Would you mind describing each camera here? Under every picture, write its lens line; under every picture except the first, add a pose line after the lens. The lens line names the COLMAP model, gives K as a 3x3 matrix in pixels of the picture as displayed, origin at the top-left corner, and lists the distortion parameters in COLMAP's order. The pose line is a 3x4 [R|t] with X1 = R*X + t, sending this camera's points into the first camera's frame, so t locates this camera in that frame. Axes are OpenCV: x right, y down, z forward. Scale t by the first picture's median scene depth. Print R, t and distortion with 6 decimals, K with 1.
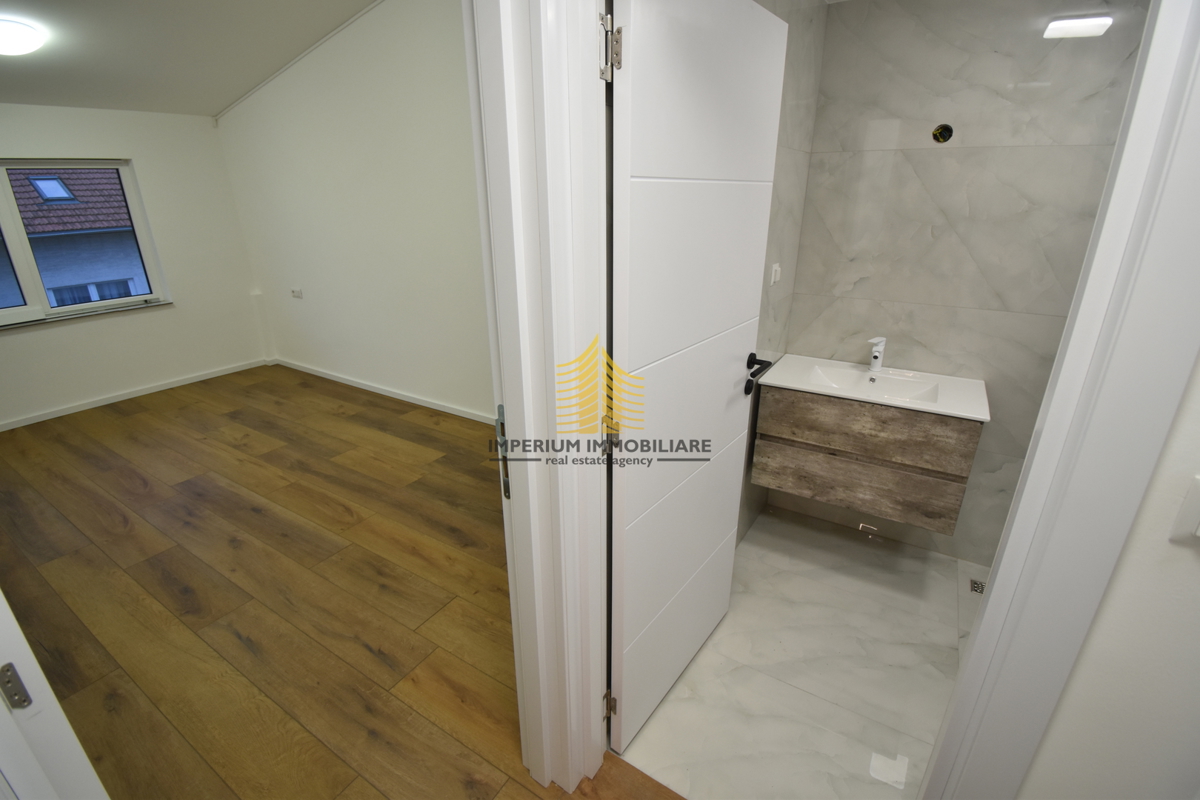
lens RADIAL K [[534.5, 0, 608.7], [0, 534.5, 412.5], [0, 0, 1]] dist [0.001111, -0.013603]
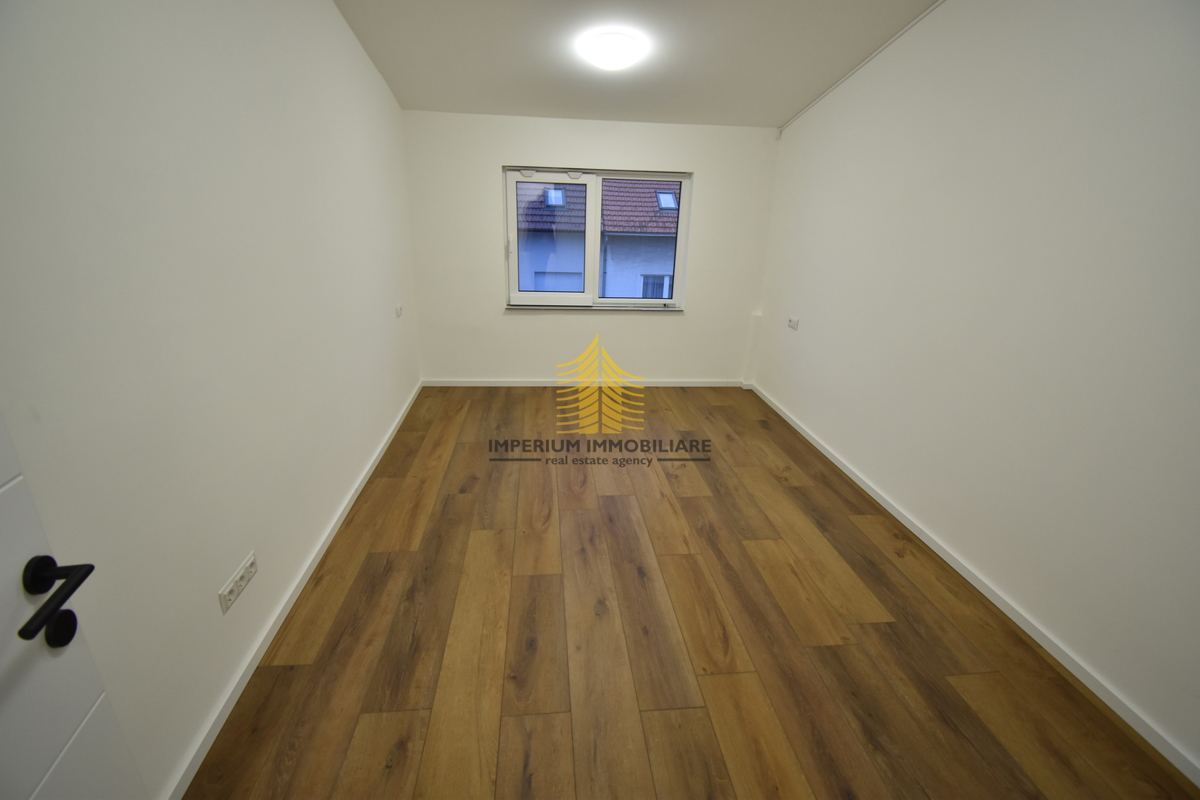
lens RADIAL K [[534.5, 0, 599.9], [0, 534.5, 403.0], [0, 0, 1]] dist [0.001111, -0.013603]
pose [[0.609806, 0.290330, -0.737459, -0.094603], [-0.326835, 0.939805, 0.099731, -0.084284], [0.722022, 0.180211, 0.667988, 0.210201]]
